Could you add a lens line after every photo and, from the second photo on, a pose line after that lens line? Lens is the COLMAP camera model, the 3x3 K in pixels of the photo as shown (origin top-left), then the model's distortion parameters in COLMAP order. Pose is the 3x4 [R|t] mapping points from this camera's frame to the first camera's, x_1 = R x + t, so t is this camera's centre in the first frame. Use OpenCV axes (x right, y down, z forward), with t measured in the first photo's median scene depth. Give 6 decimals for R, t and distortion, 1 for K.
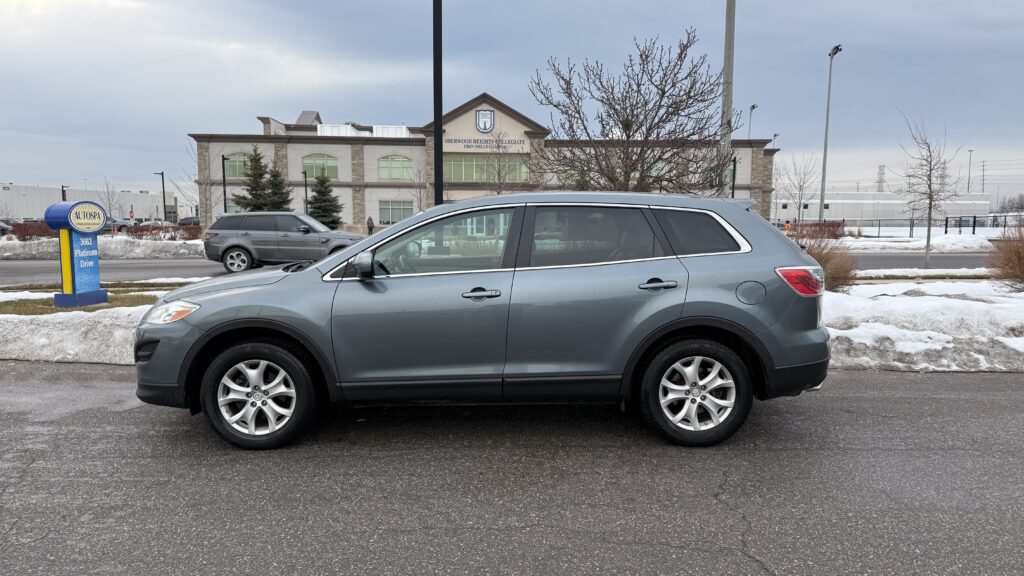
lens RADIAL K [[709.9, 0, 510.6], [0, 709.9, 287.1], [0, 0, 1]] dist [0.049140, -0.054497]
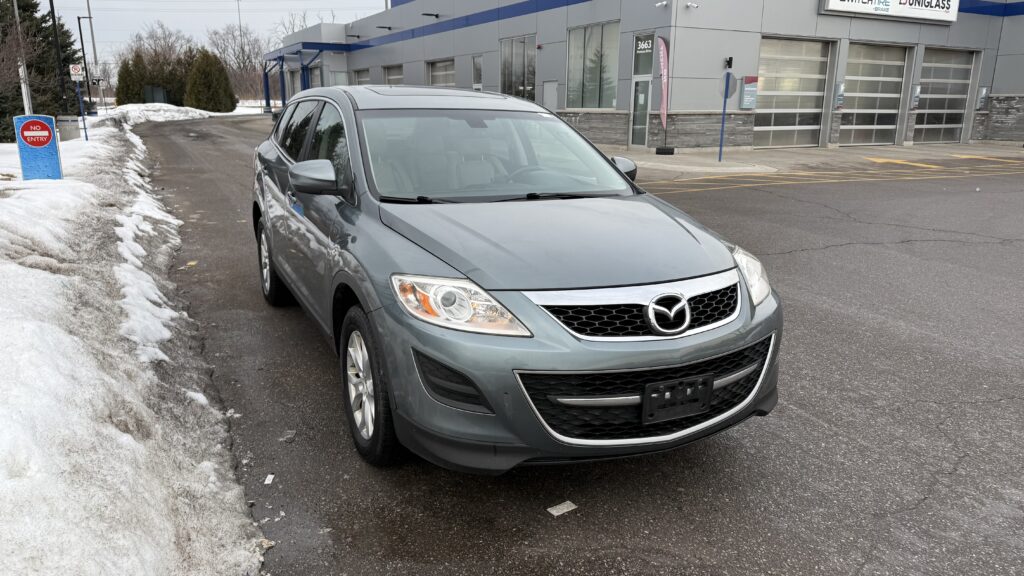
lens RADIAL K [[709.9, 0, 511.8], [0, 709.9, 287.4], [0, 0, 1]] dist [0.049140, -0.054497]
pose [[-0.431627, -0.226808, 0.873073, -1.117564], [0.083151, 0.953749, 0.288874, -0.193134], [-0.898211, 0.197283, -0.392805, 1.678563]]
